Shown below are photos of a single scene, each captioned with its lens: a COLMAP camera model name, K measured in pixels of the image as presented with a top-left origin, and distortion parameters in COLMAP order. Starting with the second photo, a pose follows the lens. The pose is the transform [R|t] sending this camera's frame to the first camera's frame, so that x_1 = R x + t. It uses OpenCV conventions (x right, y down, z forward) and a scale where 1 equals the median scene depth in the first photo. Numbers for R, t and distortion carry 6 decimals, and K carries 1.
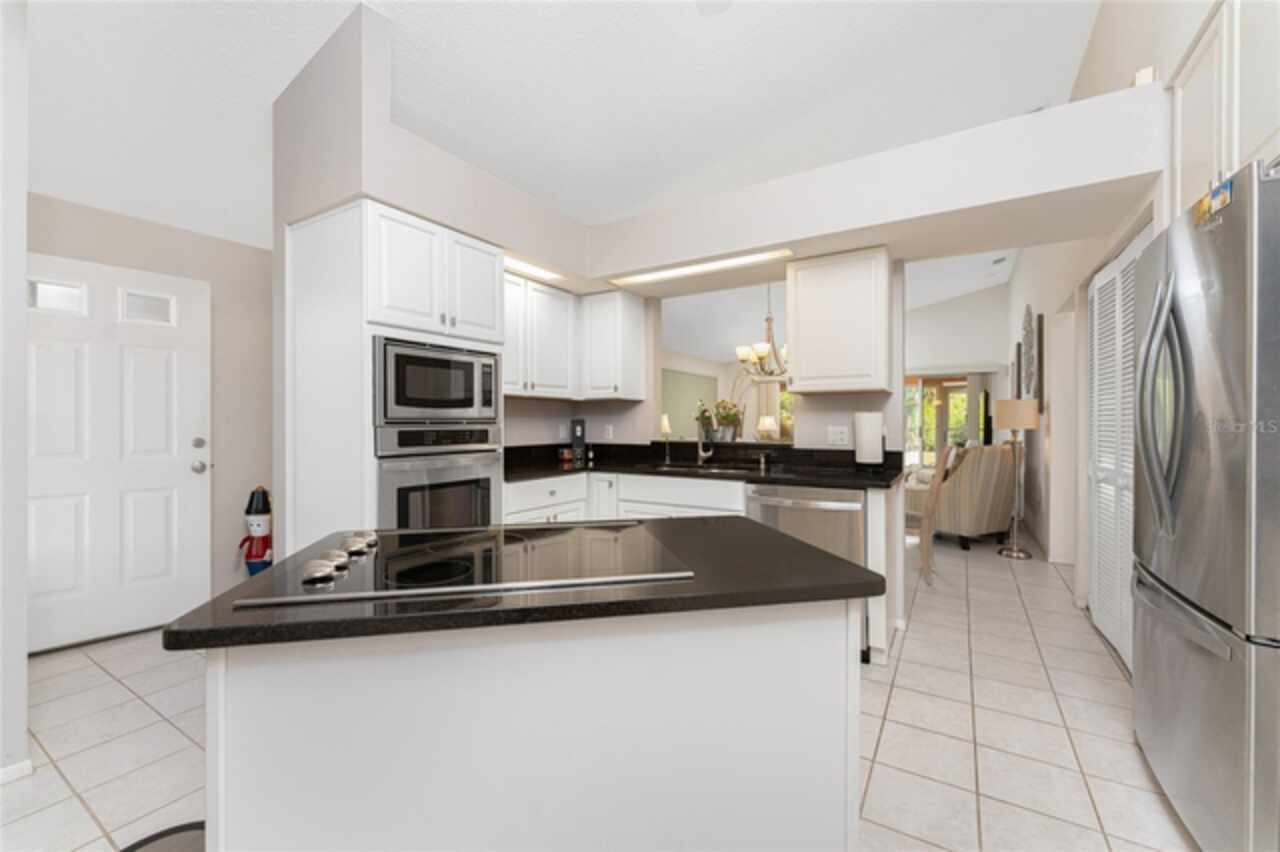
lens RADIAL K [[518.2, 0, 642.2], [0, 518.2, 426.7], [0, 0, 1]] dist [-0.002990, 0.000161]
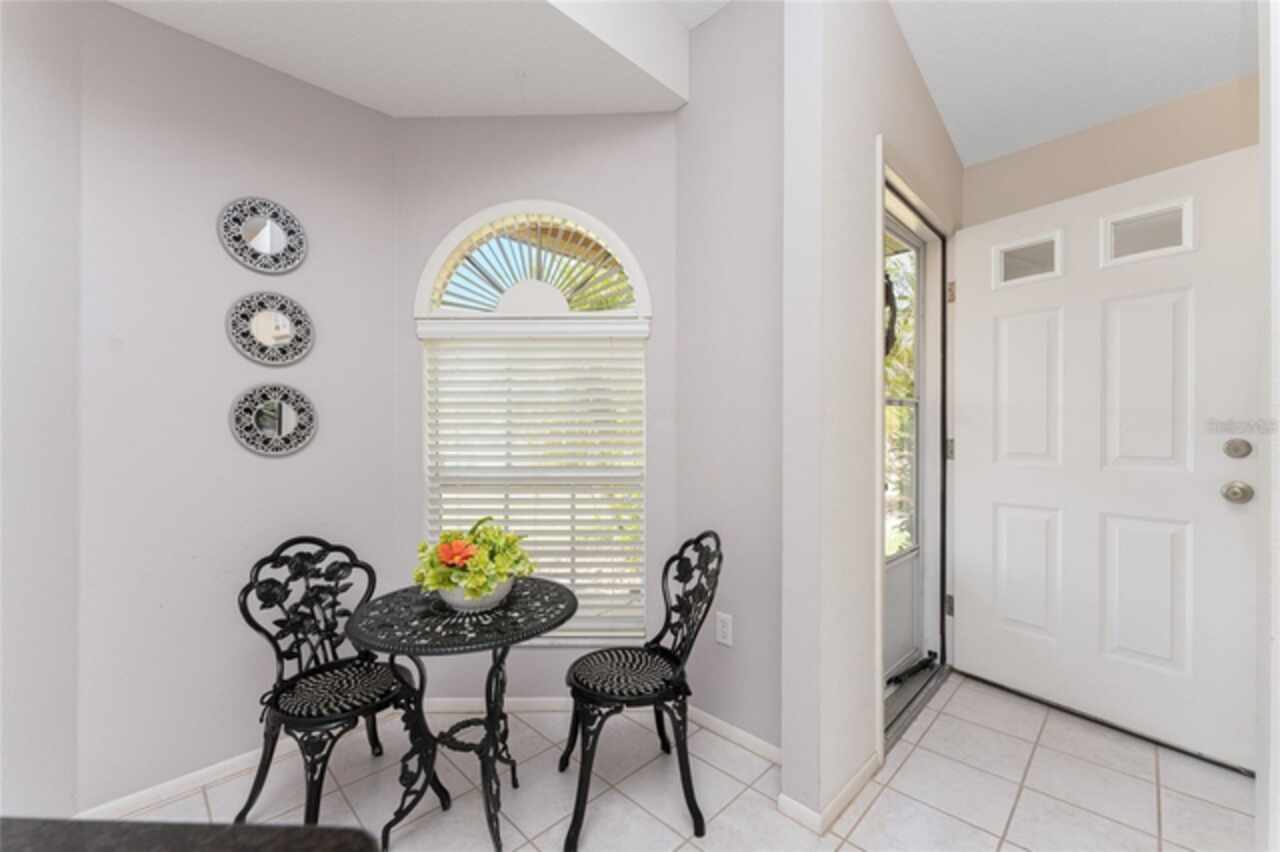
lens RADIAL K [[518.2, 0, 643.1], [0, 518.2, 428.6], [0, 0, 1]] dist [-0.002990, 0.000161]
pose [[0.064504, 0.001071, -0.997917, -0.355655], [-0.005198, 0.999986, 0.000738, 0.013404], [0.997904, 0.005140, 0.064509, 0.338621]]
